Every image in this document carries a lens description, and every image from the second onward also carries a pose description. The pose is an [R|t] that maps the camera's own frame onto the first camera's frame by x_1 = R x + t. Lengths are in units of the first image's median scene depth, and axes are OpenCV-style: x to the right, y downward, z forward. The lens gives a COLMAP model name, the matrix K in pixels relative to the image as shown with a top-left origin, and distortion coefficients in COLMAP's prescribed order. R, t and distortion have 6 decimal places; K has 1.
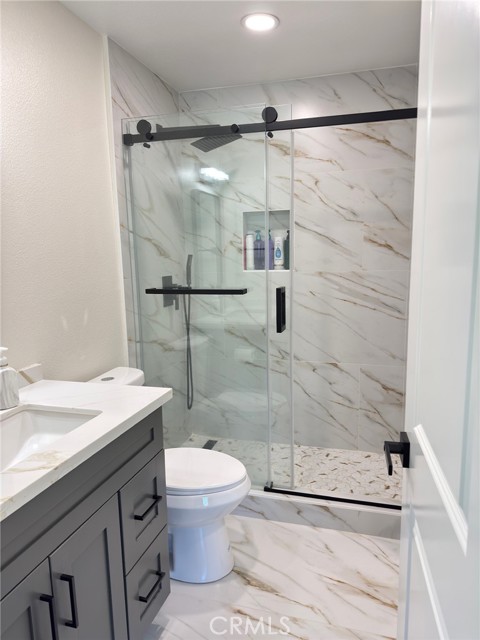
lens RADIAL K [[449.8, 0, 240.0], [0, 449.8, 320.0], [0, 0, 1]] dist [0.067313, -0.099758]
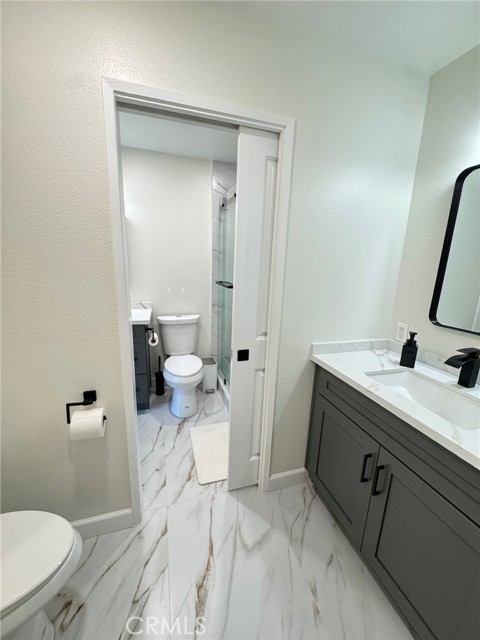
lens RADIAL K [[252.0, 0, 241.7], [0, 252.0, 317.4], [0, 0, 1]] dist [0.000091, 0.000029]
pose [[0.551108, 0.216566, -0.805841, 0.835407], [-0.170438, 0.974589, 0.145355, -0.096387], [0.816842, 0.057239, 0.574015, 0.454791]]
